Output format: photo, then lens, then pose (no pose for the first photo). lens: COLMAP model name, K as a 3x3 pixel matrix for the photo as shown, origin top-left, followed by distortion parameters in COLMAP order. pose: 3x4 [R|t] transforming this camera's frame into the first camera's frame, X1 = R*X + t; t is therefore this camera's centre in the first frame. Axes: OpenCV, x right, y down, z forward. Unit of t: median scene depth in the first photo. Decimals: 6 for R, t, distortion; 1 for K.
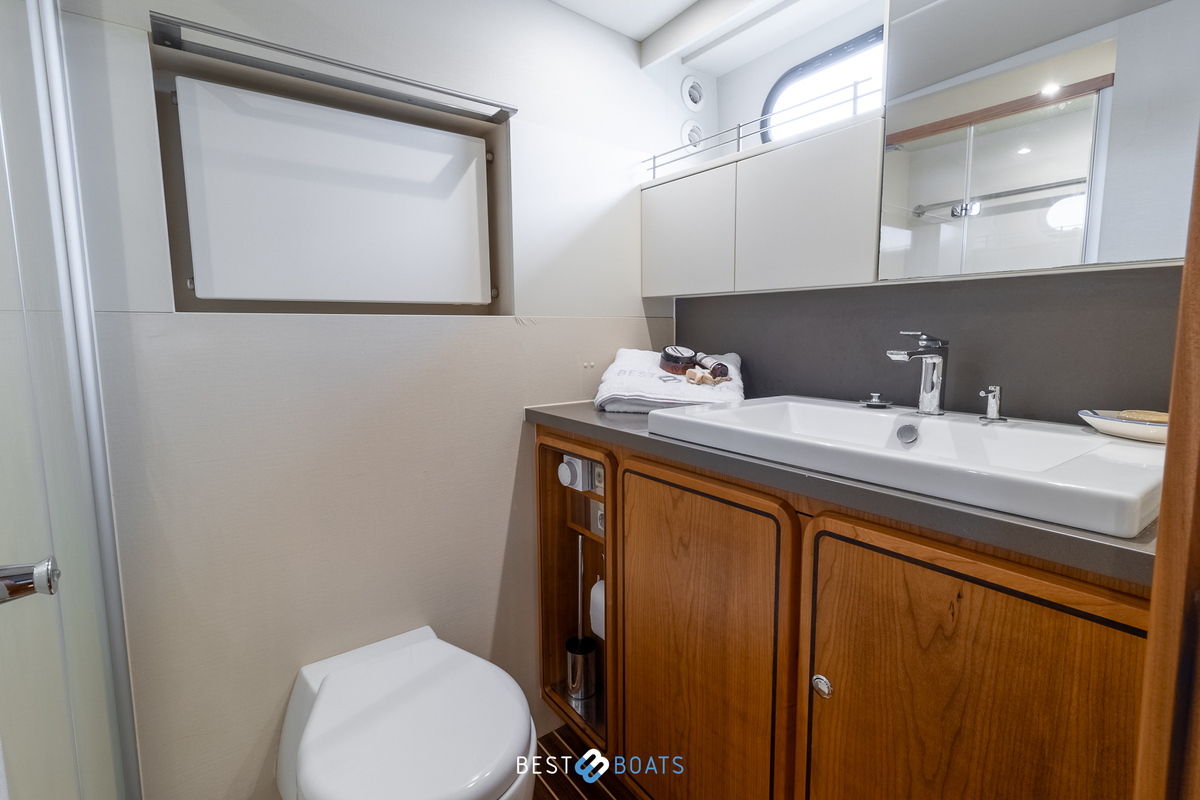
lens RADIAL K [[555.6, 0, 601.0], [0, 555.6, 387.1], [0, 0, 1]] dist [0.000347, -0.000015]
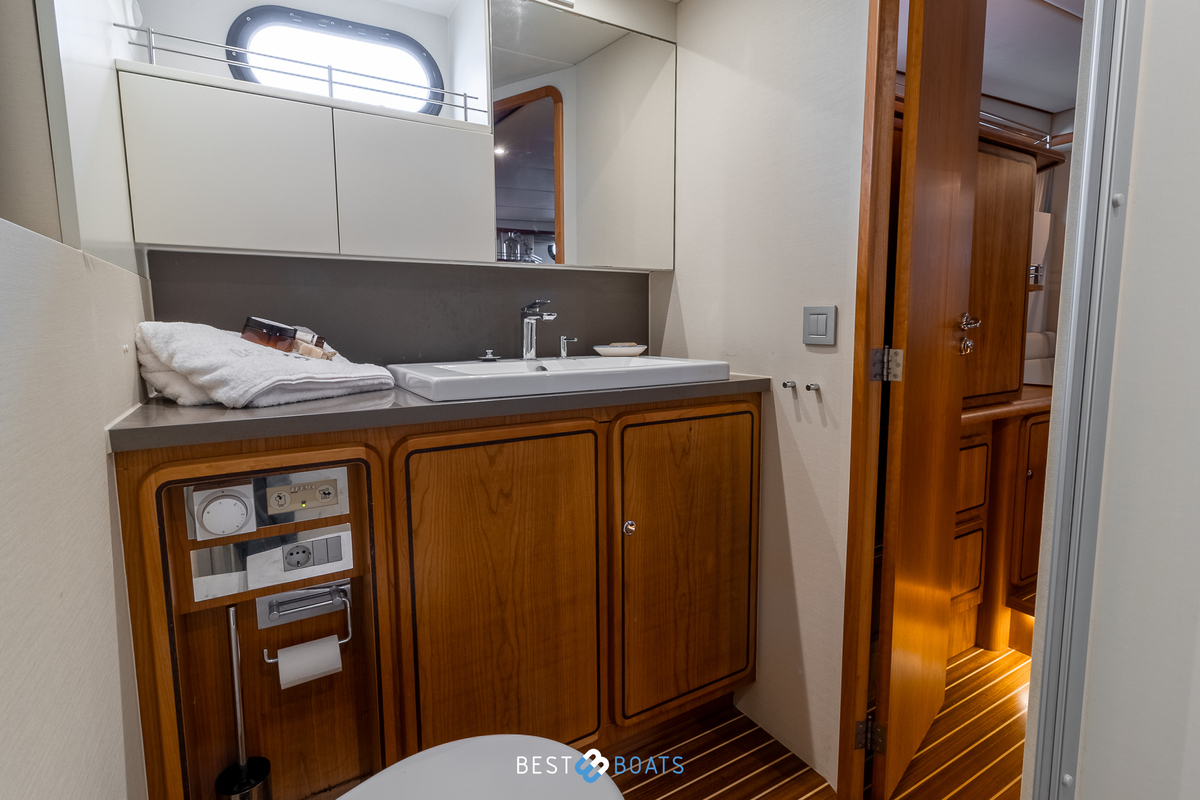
lens RADIAL K [[555.6, 0, 601.0], [0, 555.6, 387.1], [0, 0, 1]] dist [0.000347, -0.000015]
pose [[0.118725, -0.108435, 0.986989, -0.898796], [0.115054, 0.988826, 0.094797, 0.002211], [-0.986239, 0.102303, 0.129874, 0.702258]]
